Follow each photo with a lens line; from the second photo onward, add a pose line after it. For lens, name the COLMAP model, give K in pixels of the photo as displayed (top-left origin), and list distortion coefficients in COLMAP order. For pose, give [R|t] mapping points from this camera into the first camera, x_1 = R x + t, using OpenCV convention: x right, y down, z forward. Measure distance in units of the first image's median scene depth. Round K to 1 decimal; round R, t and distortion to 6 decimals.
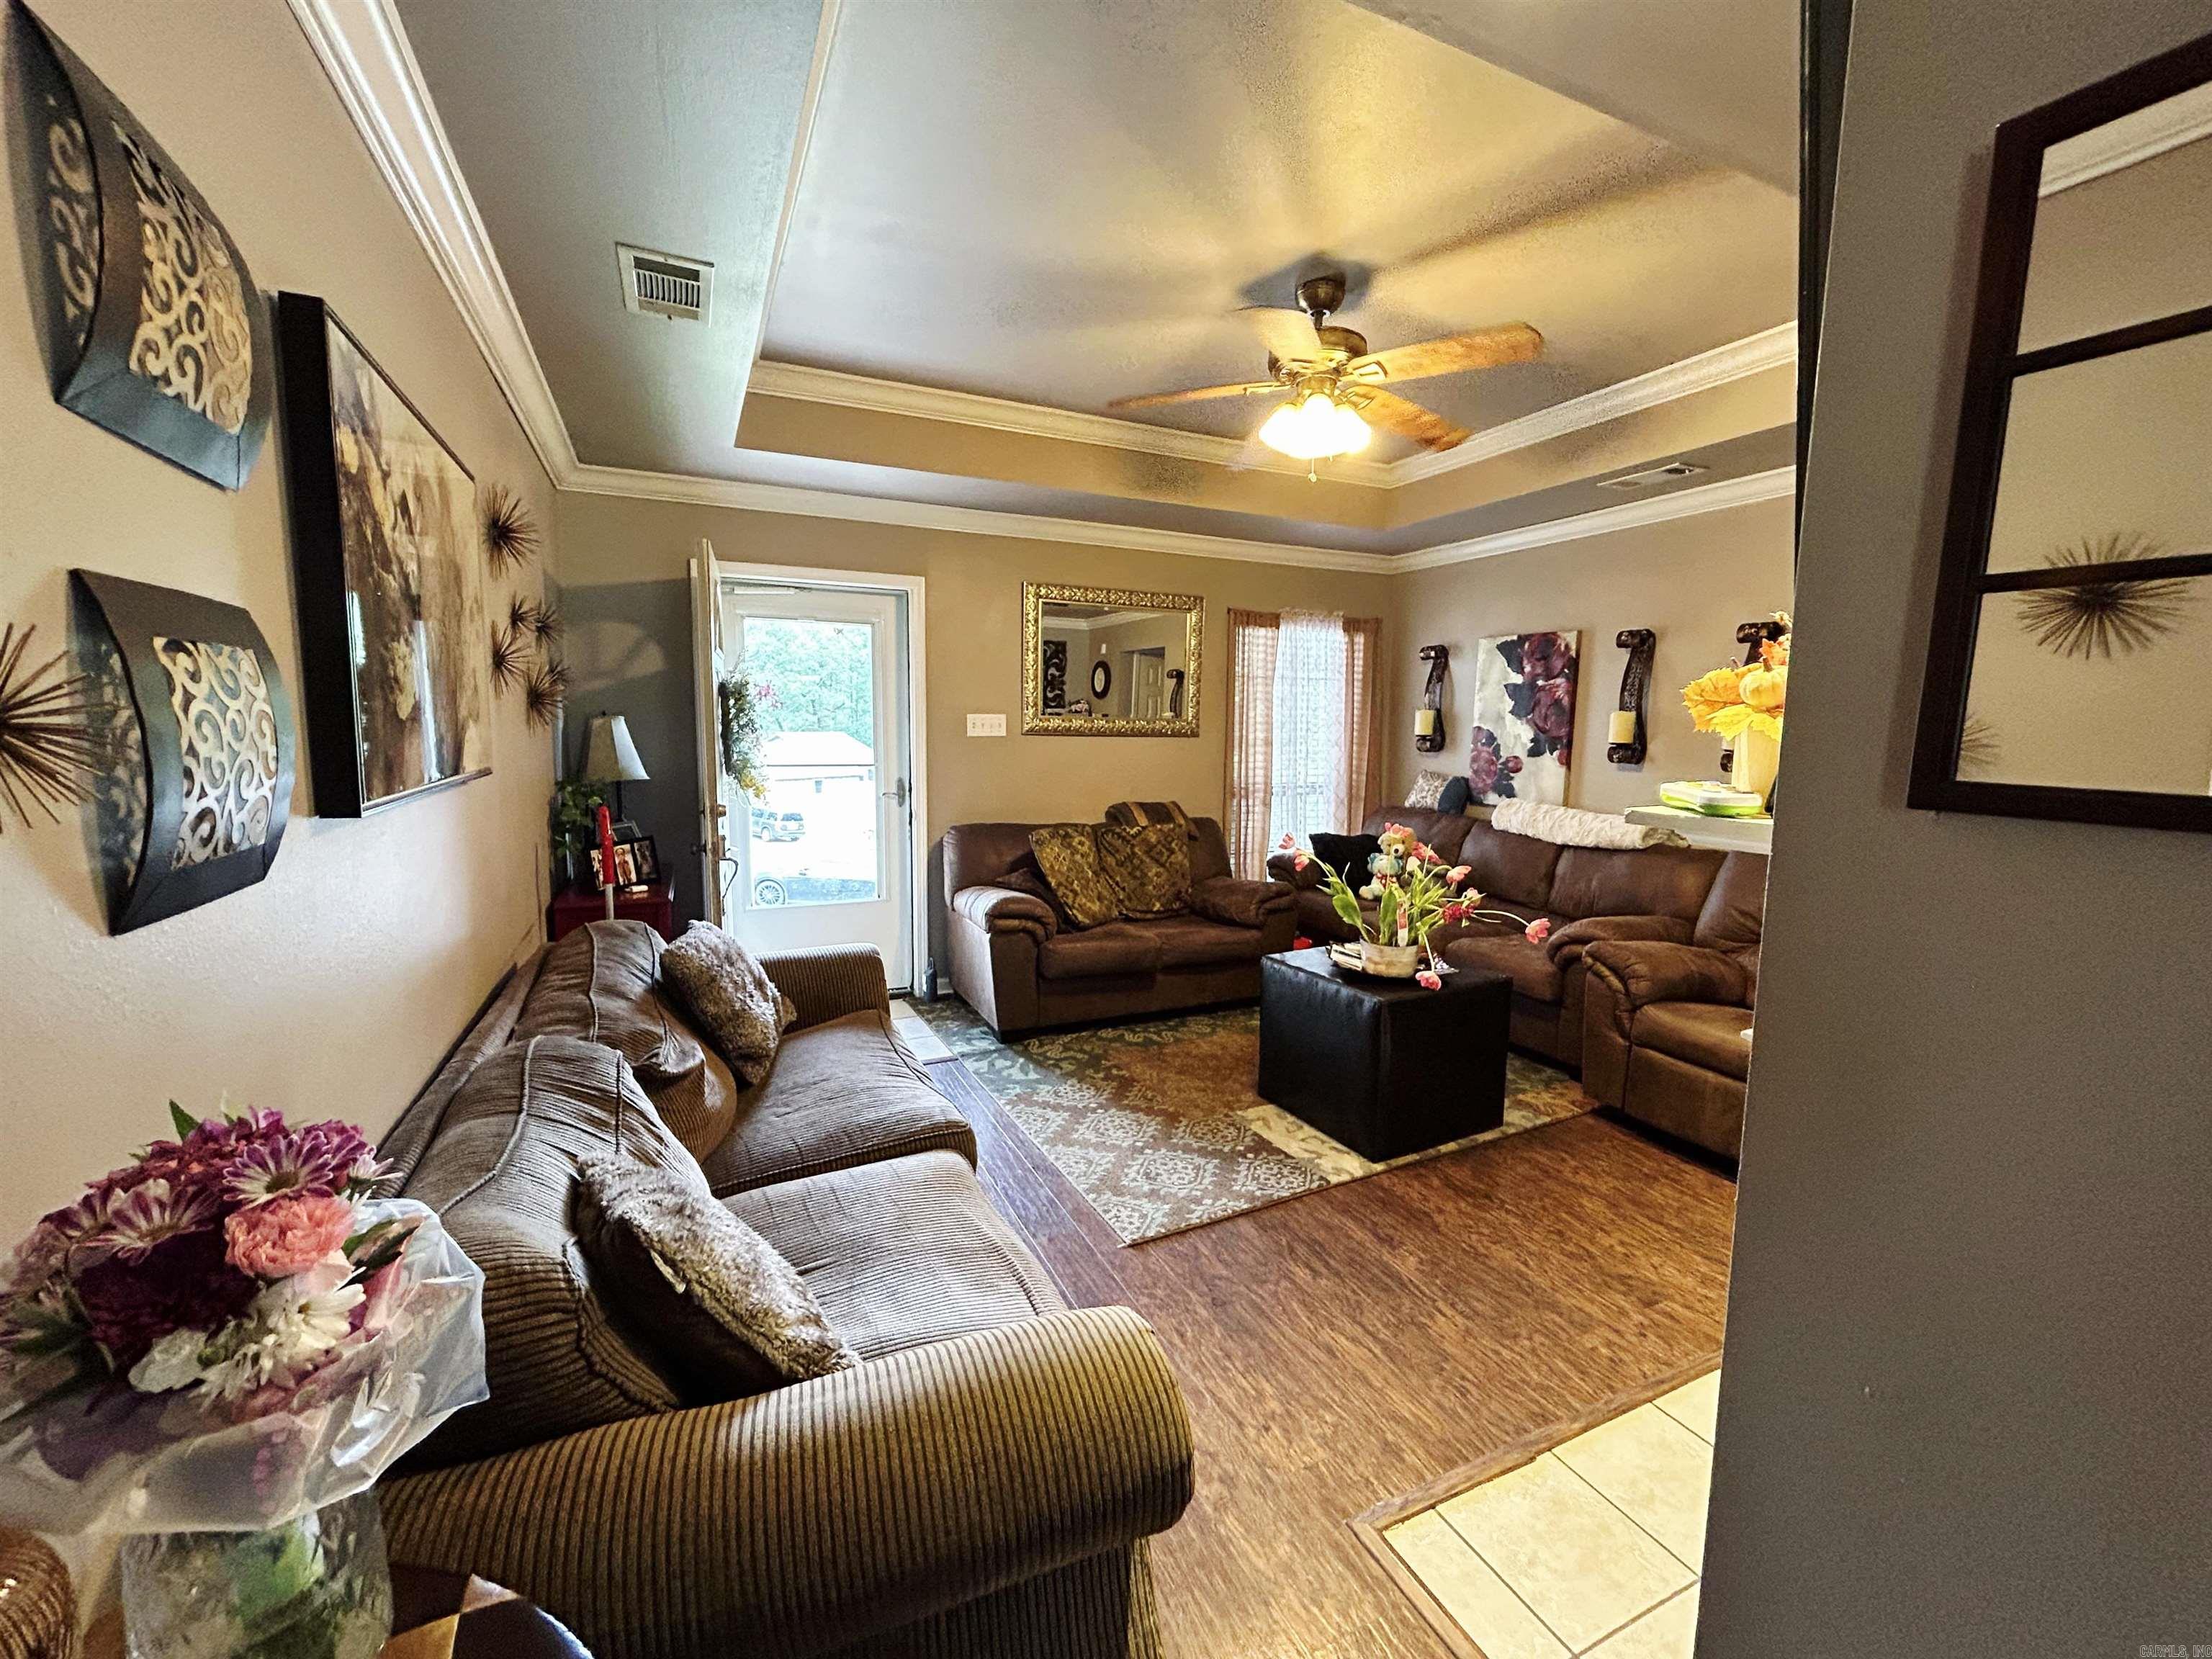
lens RADIAL K [[901.8, 0, 1100.2], [0, 901.8, 832.3], [0, 0, 1]] dist [-0.001884, 0.000771]
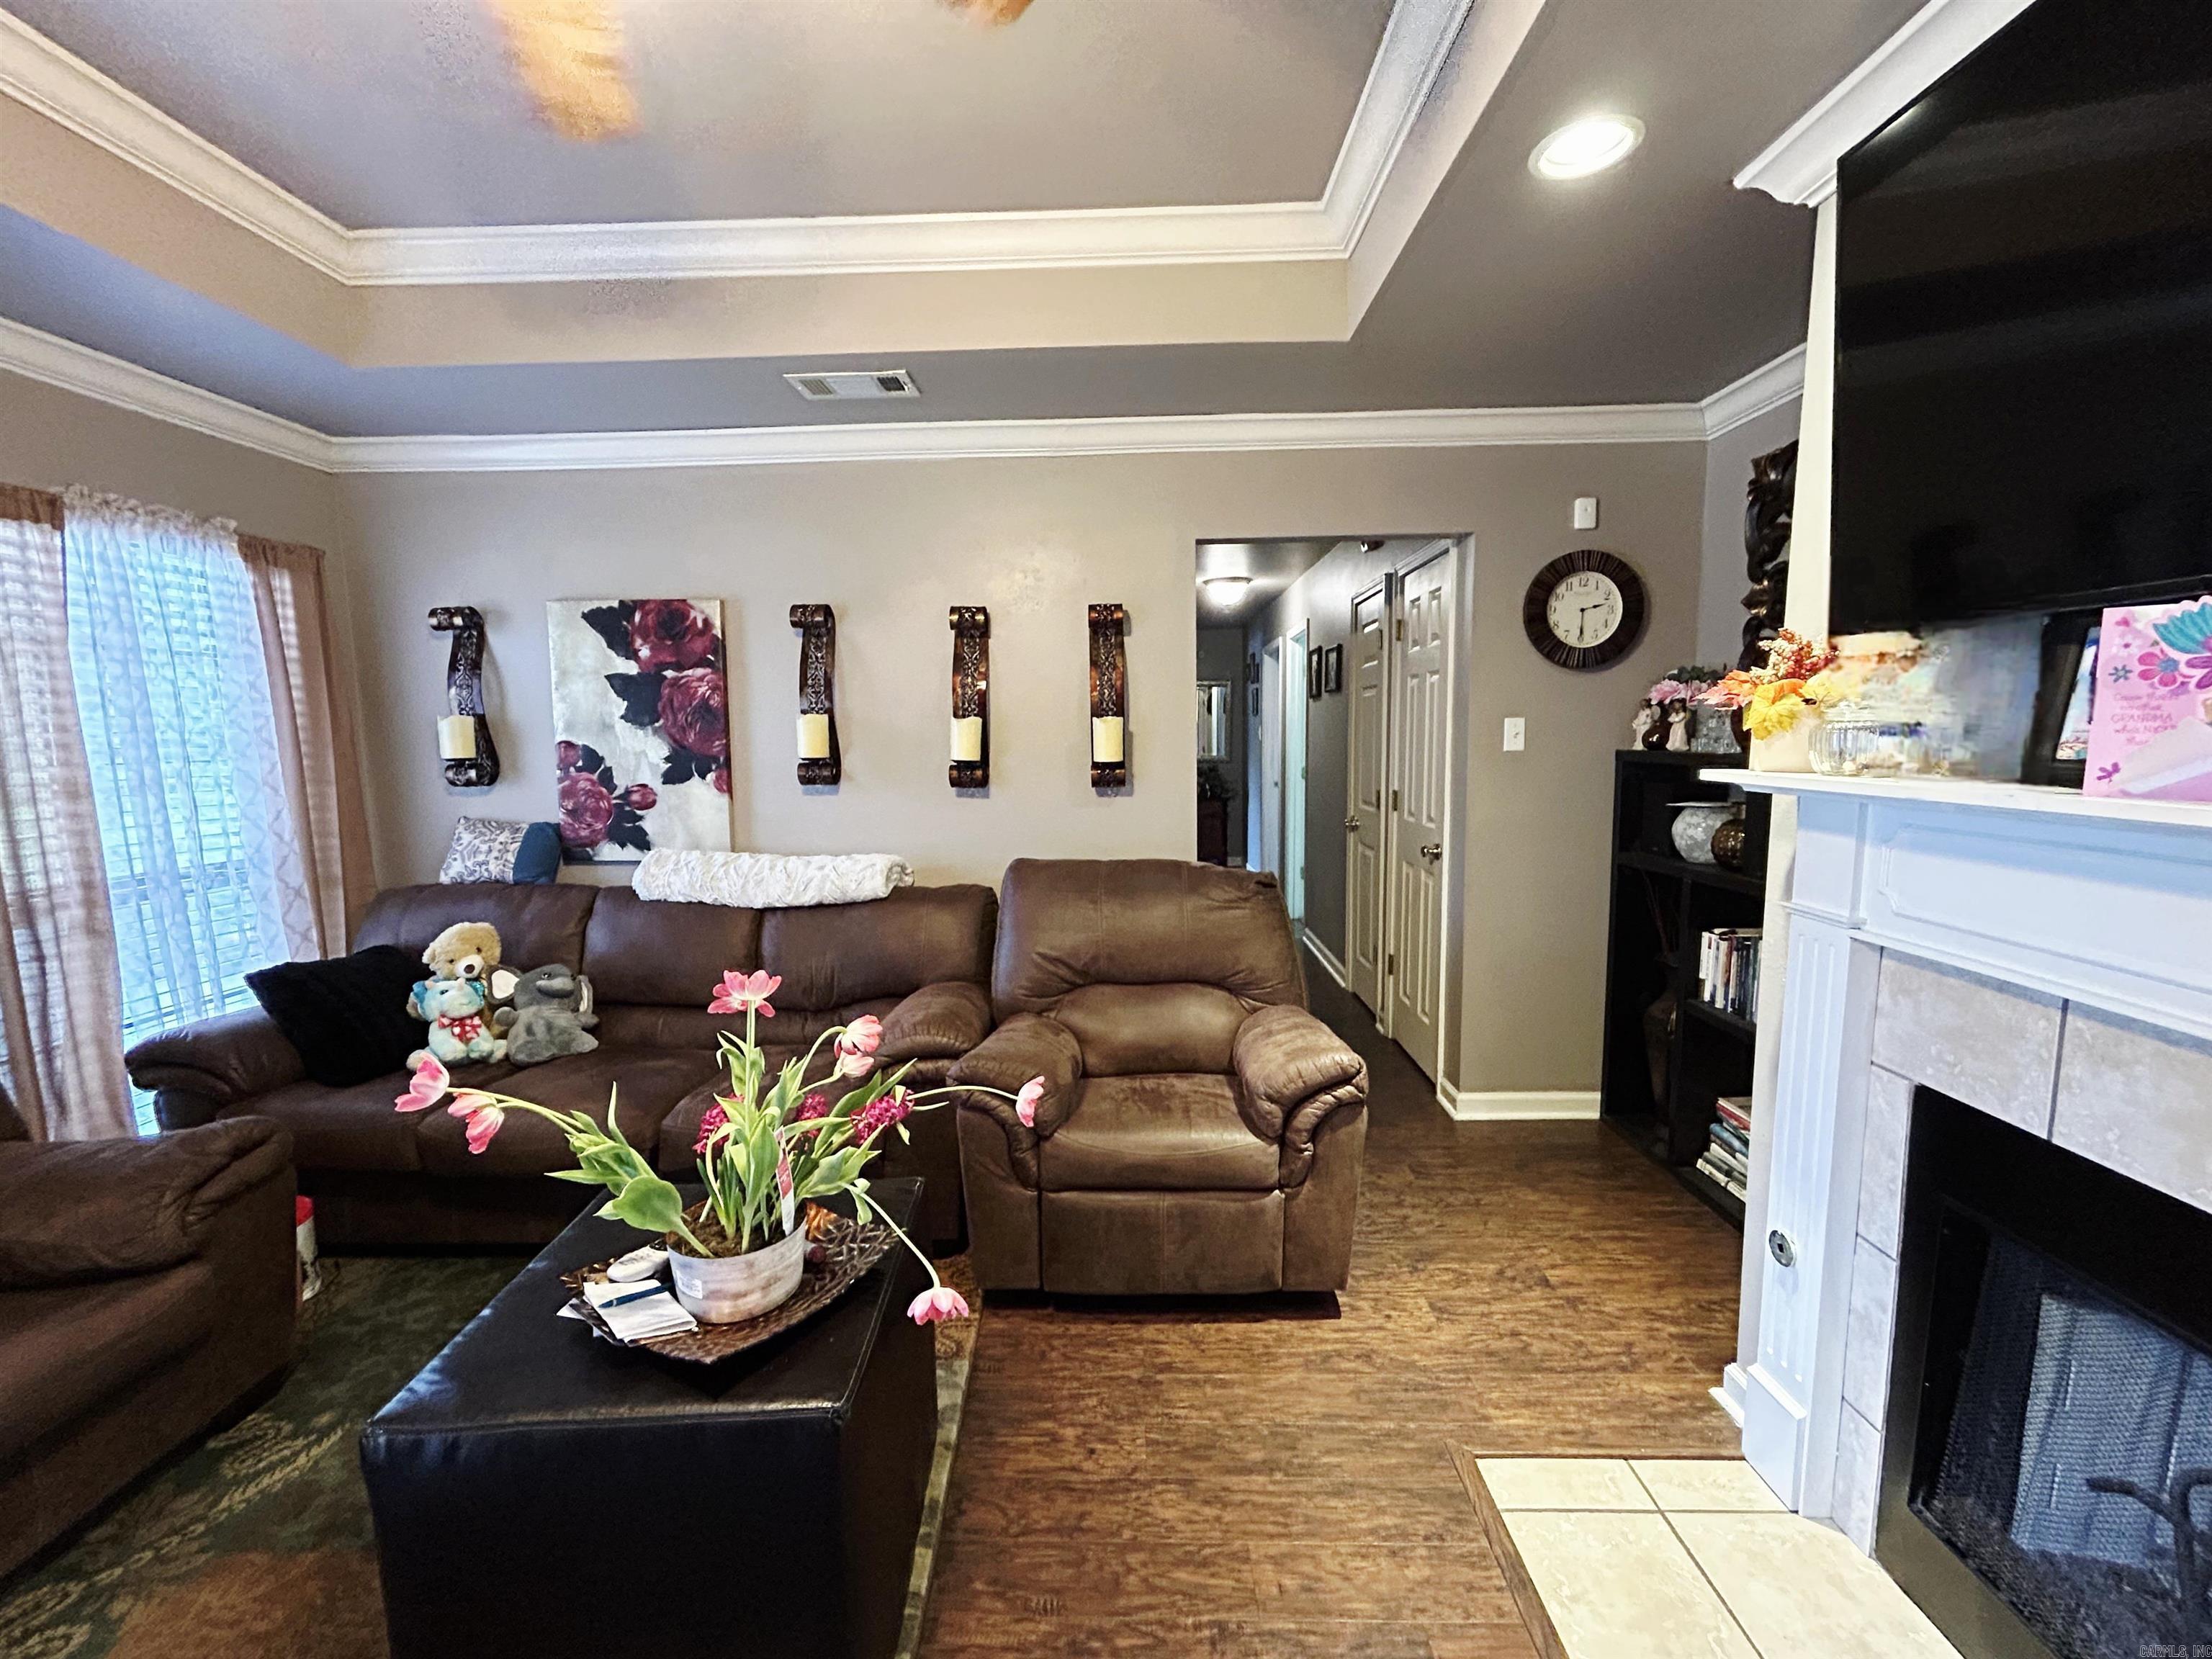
lens RADIAL K [[901.8, 0, 1103.5], [0, 901.8, 830.9], [0, 0, 1]] dist [-0.001884, 0.000771]
pose [[0.441969, -0.114323, 0.889715, 0.017736], [0.127282, 0.989802, 0.063956, -0.049901], [-0.887954, 0.084978, 0.452014, 0.403627]]
